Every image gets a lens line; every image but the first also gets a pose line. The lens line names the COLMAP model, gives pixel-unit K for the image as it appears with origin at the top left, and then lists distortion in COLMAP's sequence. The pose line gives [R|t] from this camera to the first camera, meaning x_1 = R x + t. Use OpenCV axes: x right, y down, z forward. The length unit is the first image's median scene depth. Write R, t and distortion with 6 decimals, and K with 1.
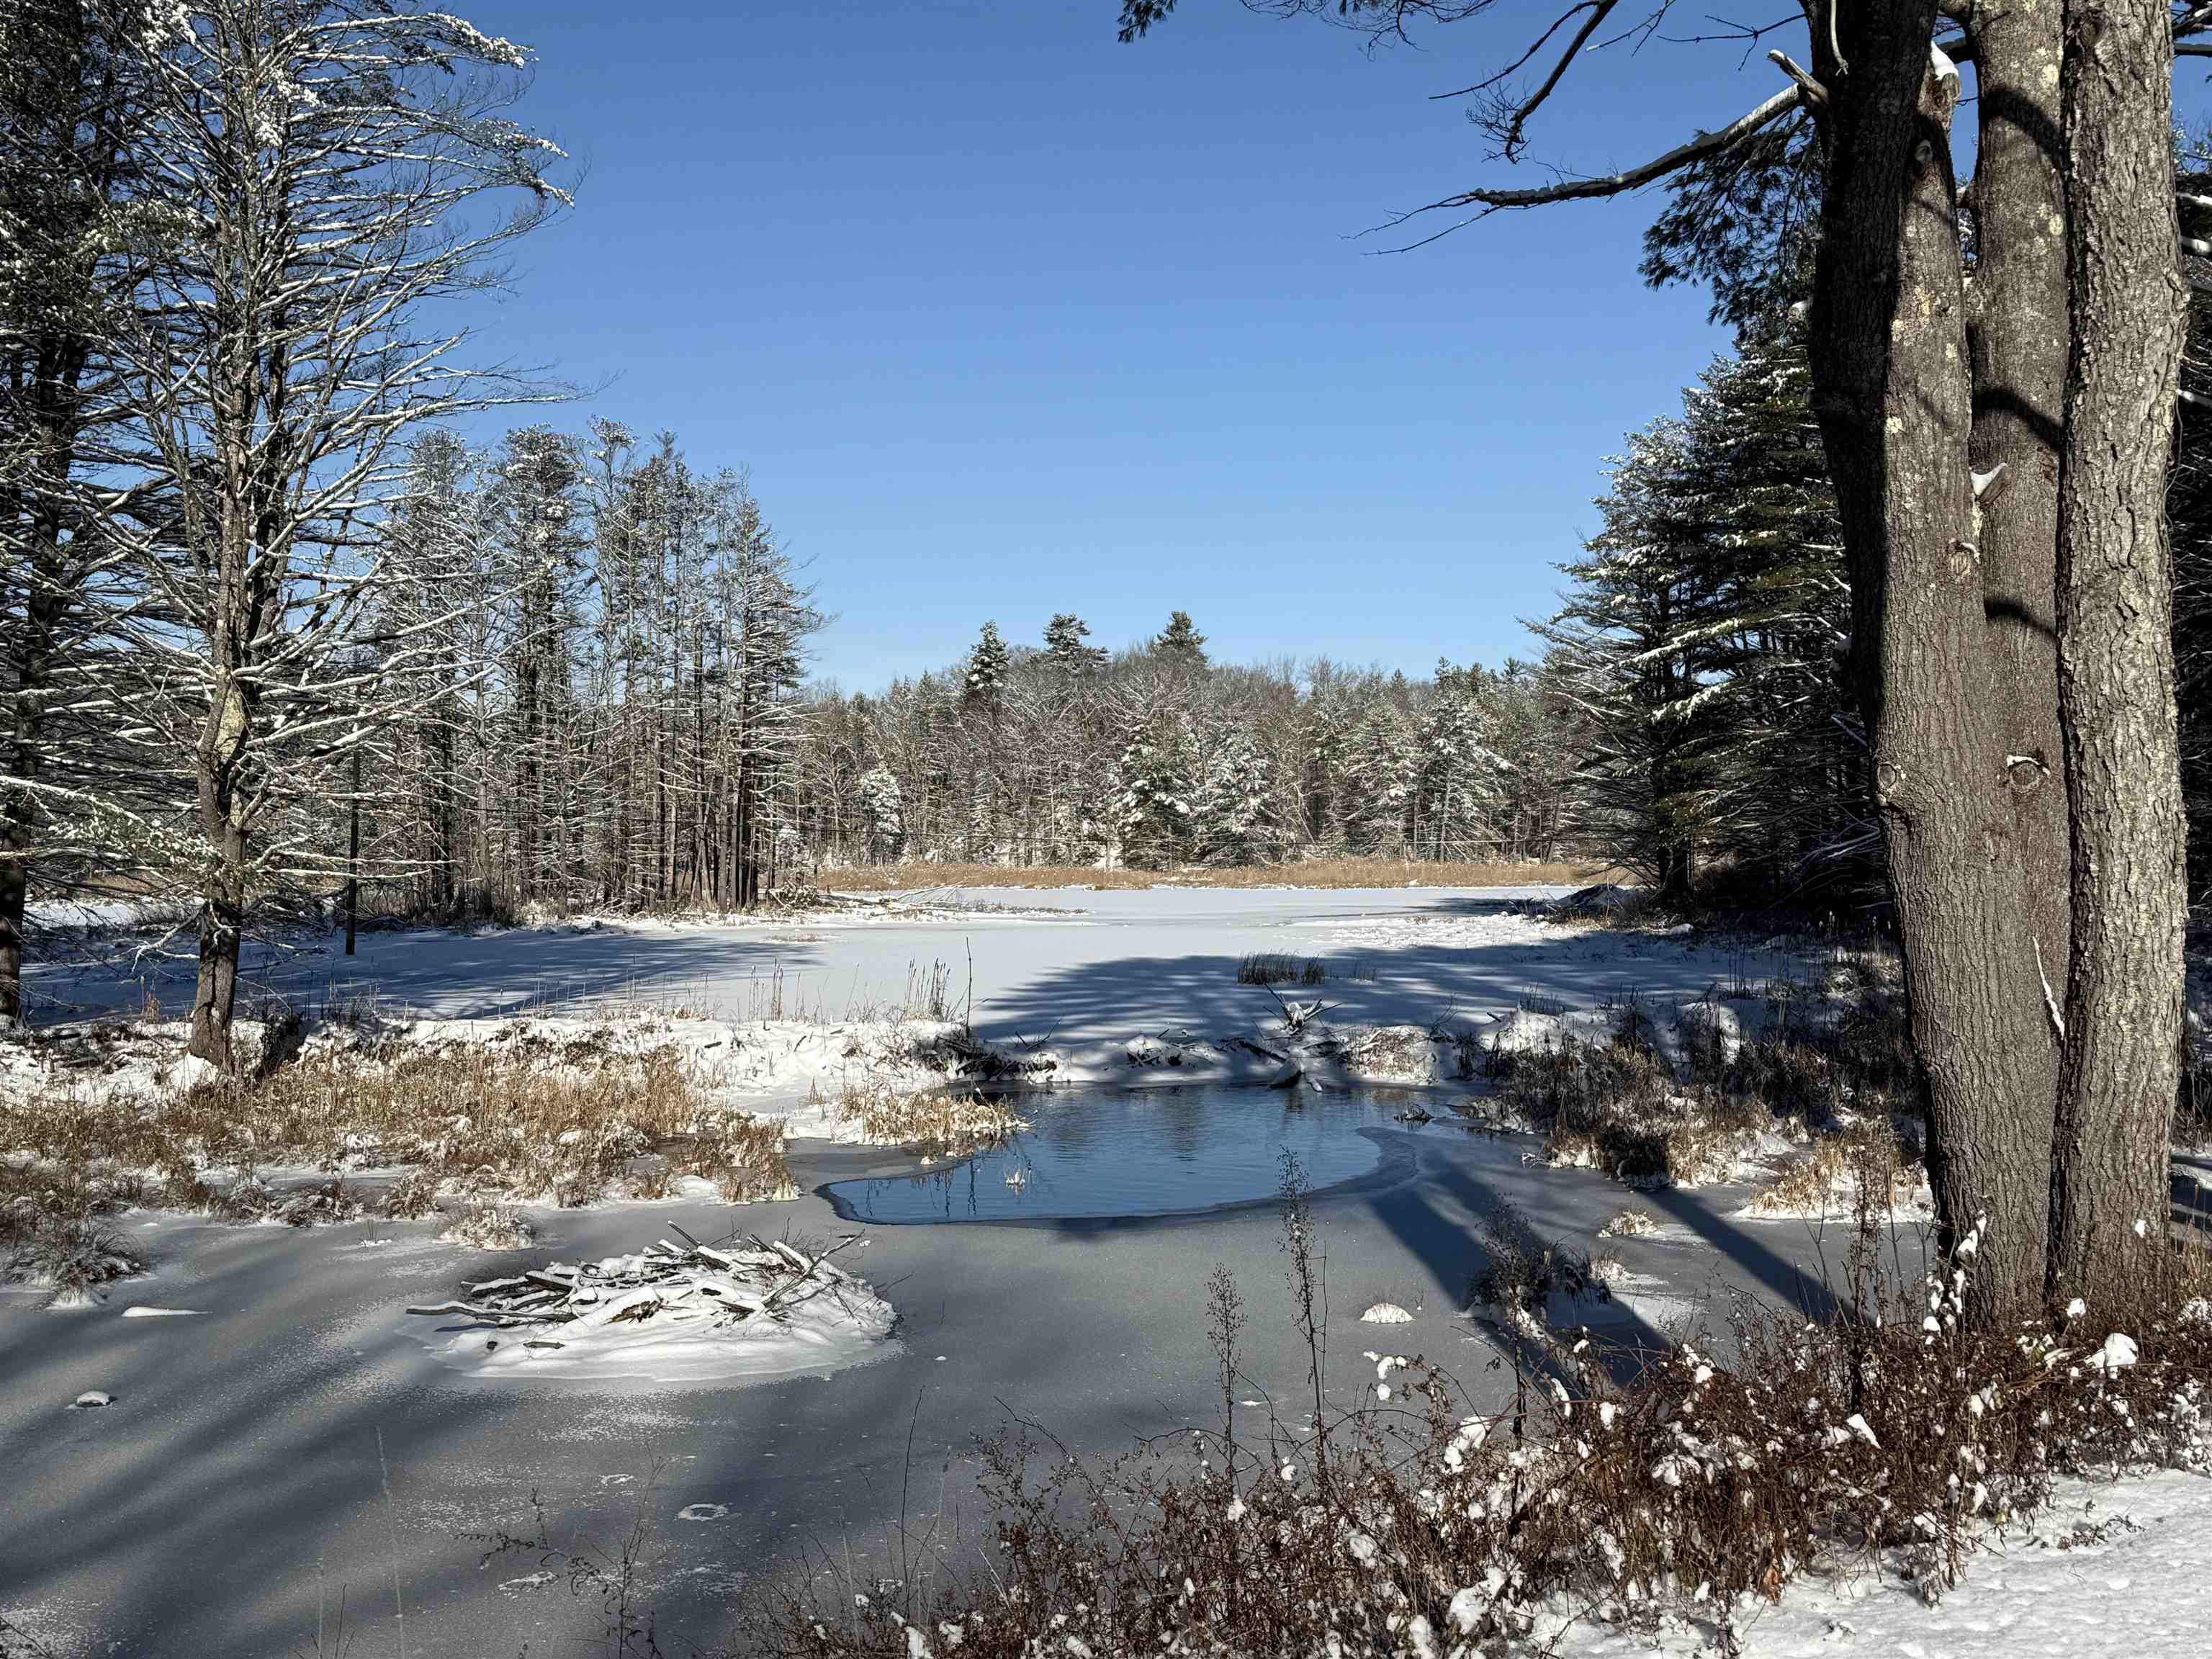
lens RADIAL K [[2577.0, 0, 1111.8], [0, 2577.0, 826.5], [0, 0, 1]] dist [0.129993, 0.000000]
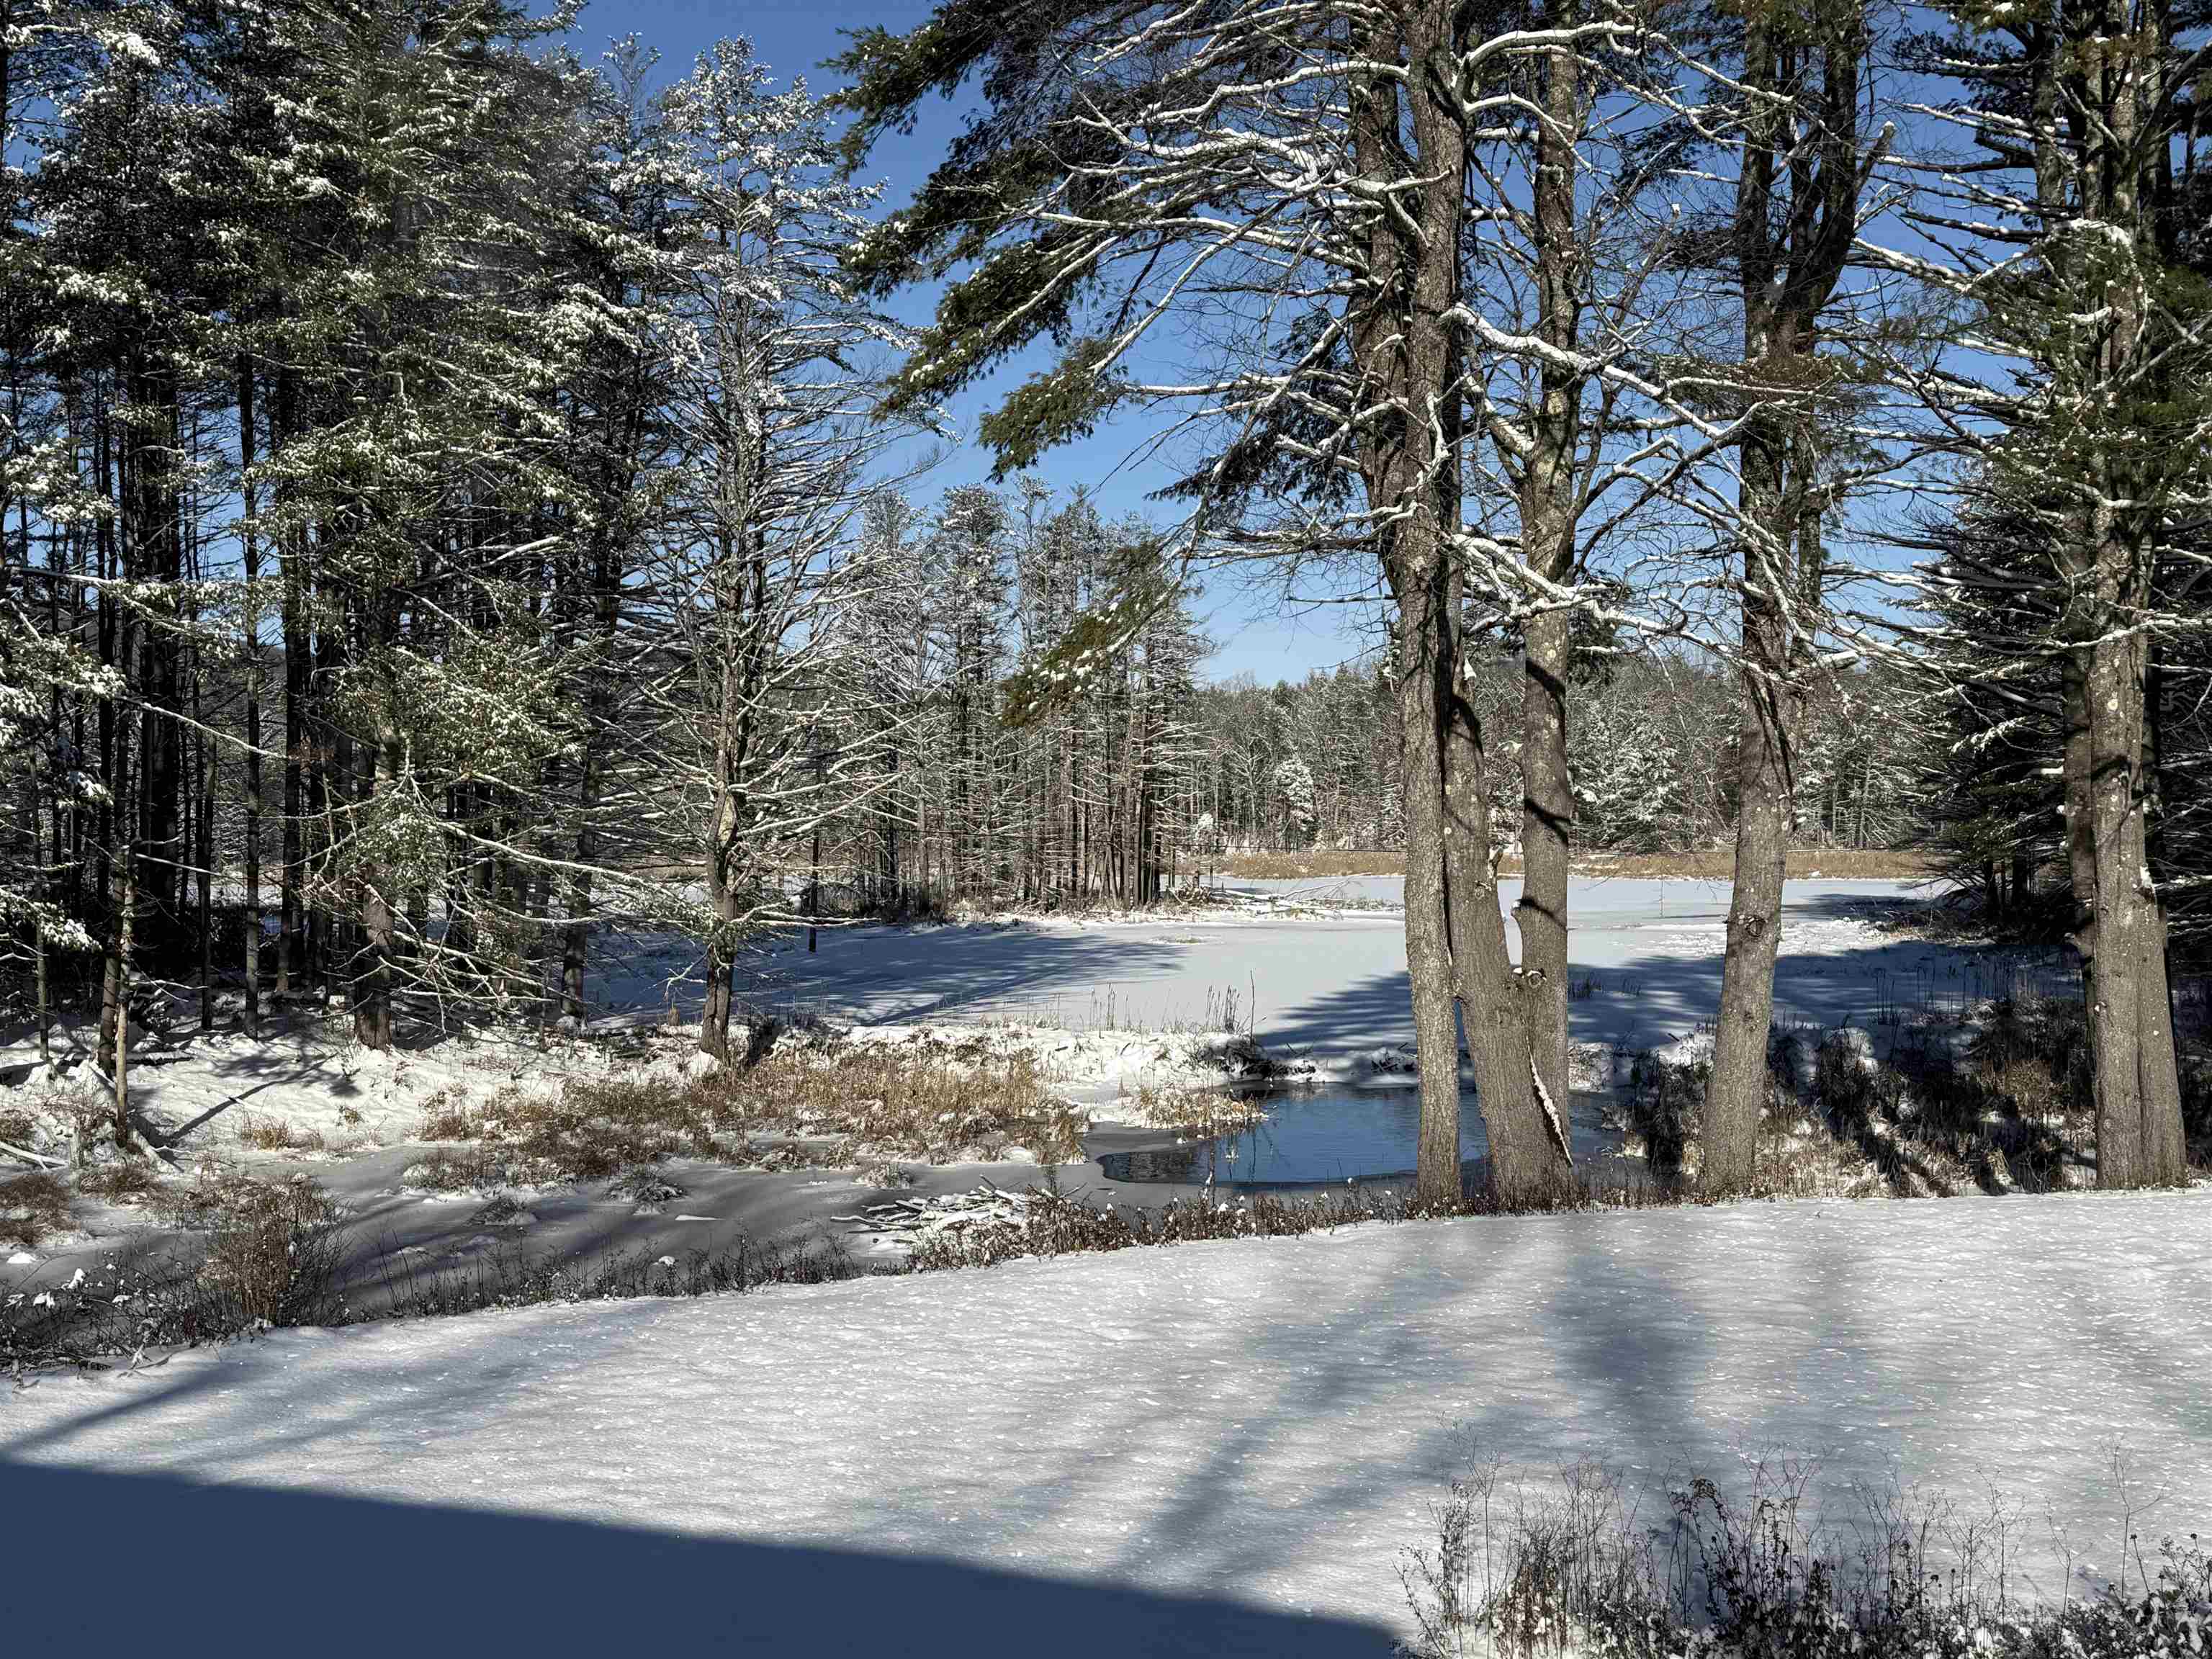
lens RADIAL K [[2577.0, 0, 1073.2], [0, 2577.0, 770.1], [0, 0, 1]] dist [0.129993, 0.000000]
pose [[0.982786, -0.003643, -0.184709, 0.101200], [0.001762, 0.999945, -0.010349, -0.047078], [0.184737, 0.009846, 0.982739, -0.324583]]
